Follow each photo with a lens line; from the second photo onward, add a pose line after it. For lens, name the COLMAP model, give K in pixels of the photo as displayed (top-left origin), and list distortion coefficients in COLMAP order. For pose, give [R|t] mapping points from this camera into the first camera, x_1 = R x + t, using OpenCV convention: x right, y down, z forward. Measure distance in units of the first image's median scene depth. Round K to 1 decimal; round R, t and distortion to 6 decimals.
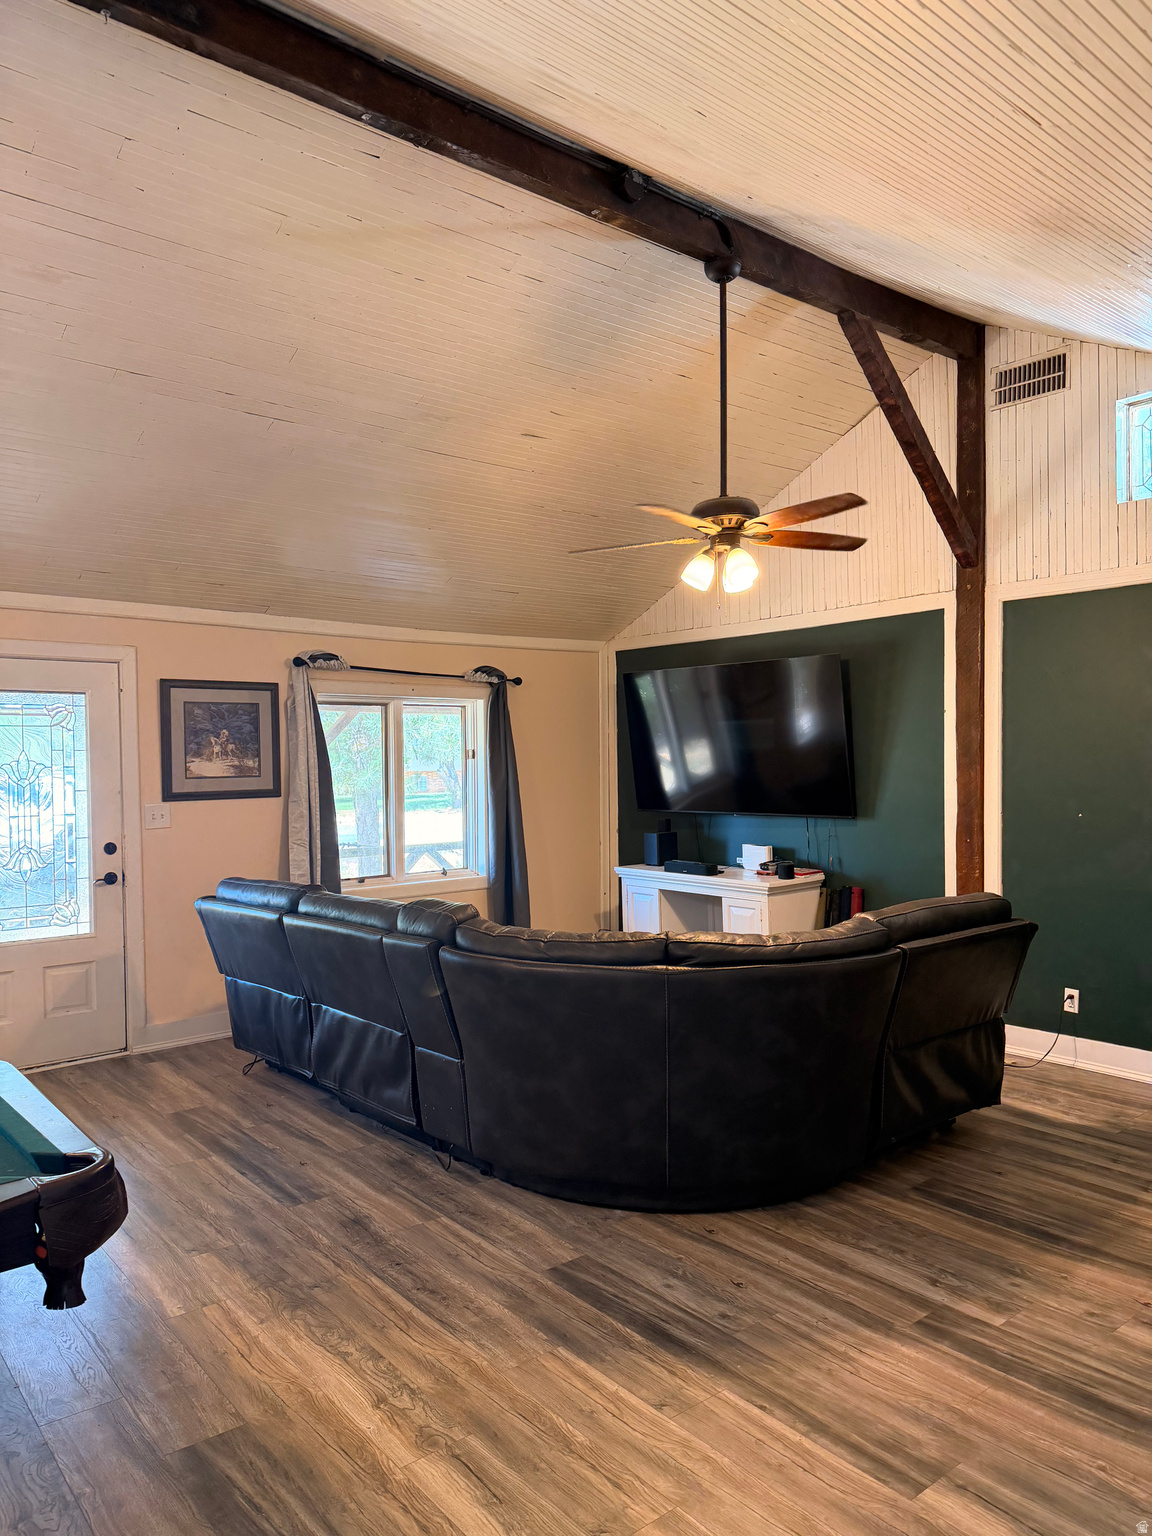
lens RADIAL K [[1065.6, 0, 576.0], [0, 1065.6, 768.0], [0, 0, 1]] dist [0.054542, -0.102157]
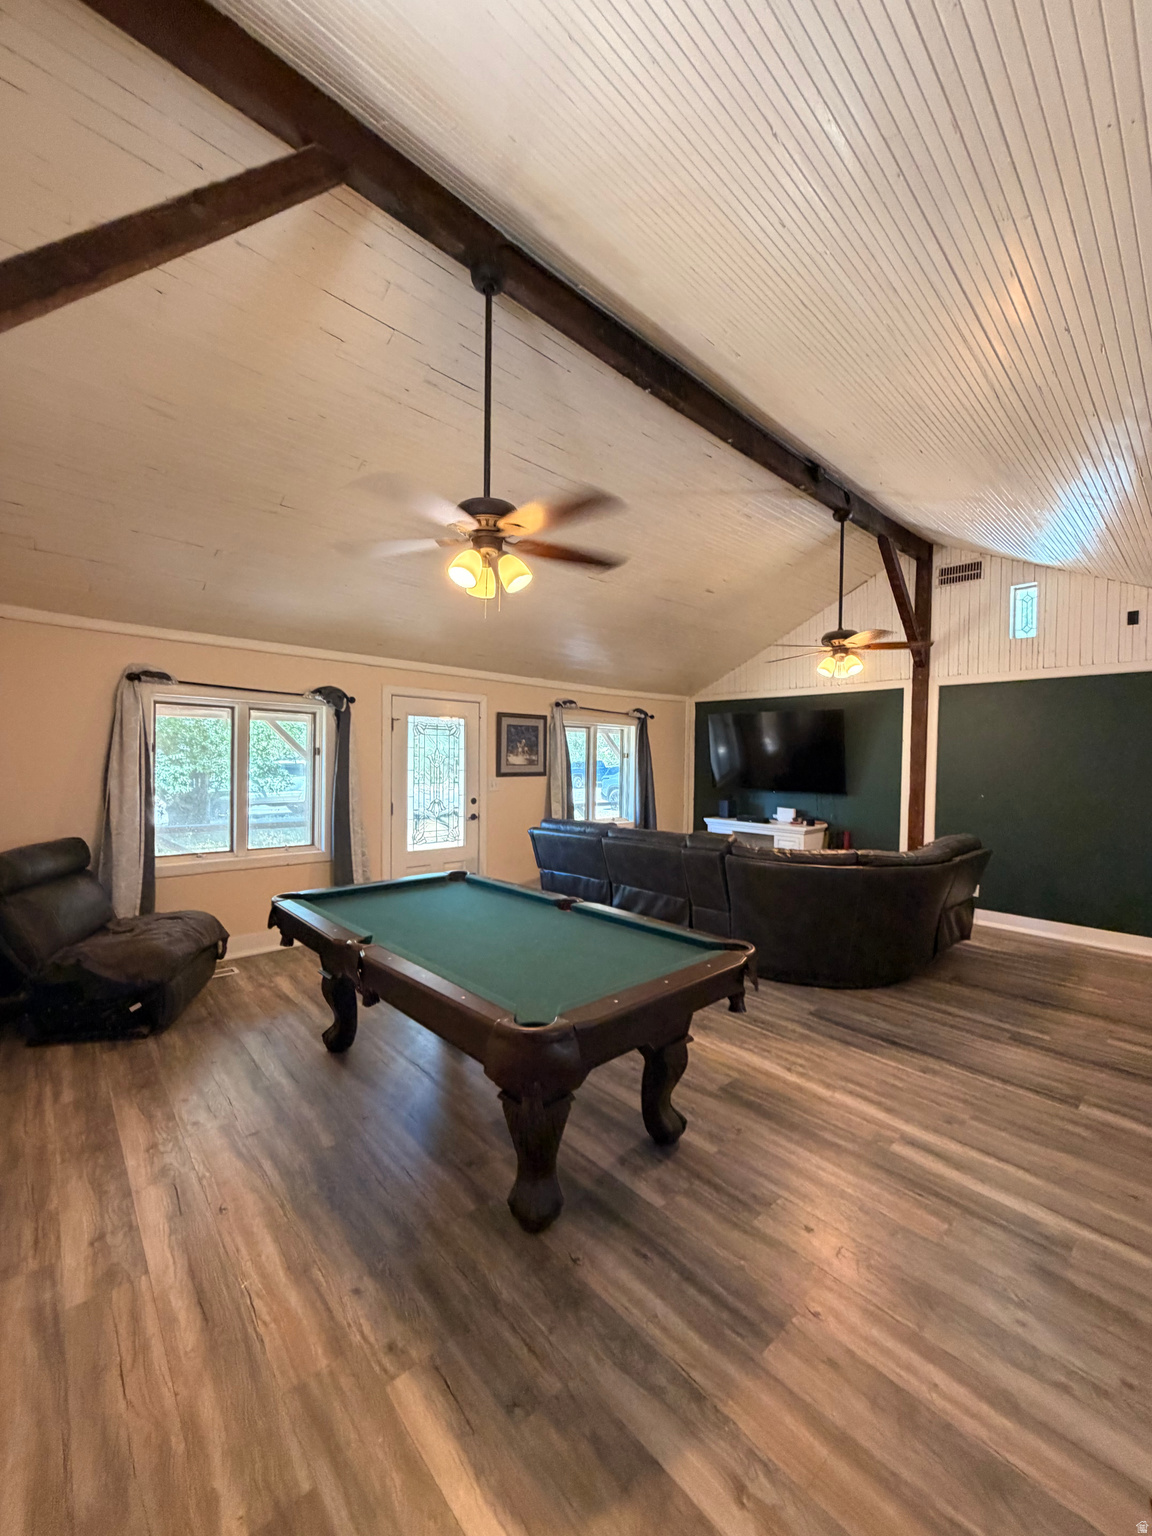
lens RADIAL K [[607.6, 0, 567.6], [0, 607.6, 764.9], [0, 0, 1]] dist [-0.008209, -0.000033]
pose [[0.998945, 0.028226, 0.036226, -0.313479], [-0.028398, 0.999588, 0.004247, 0.002042], [-0.036092, -0.005271, 0.999335, -0.075589]]
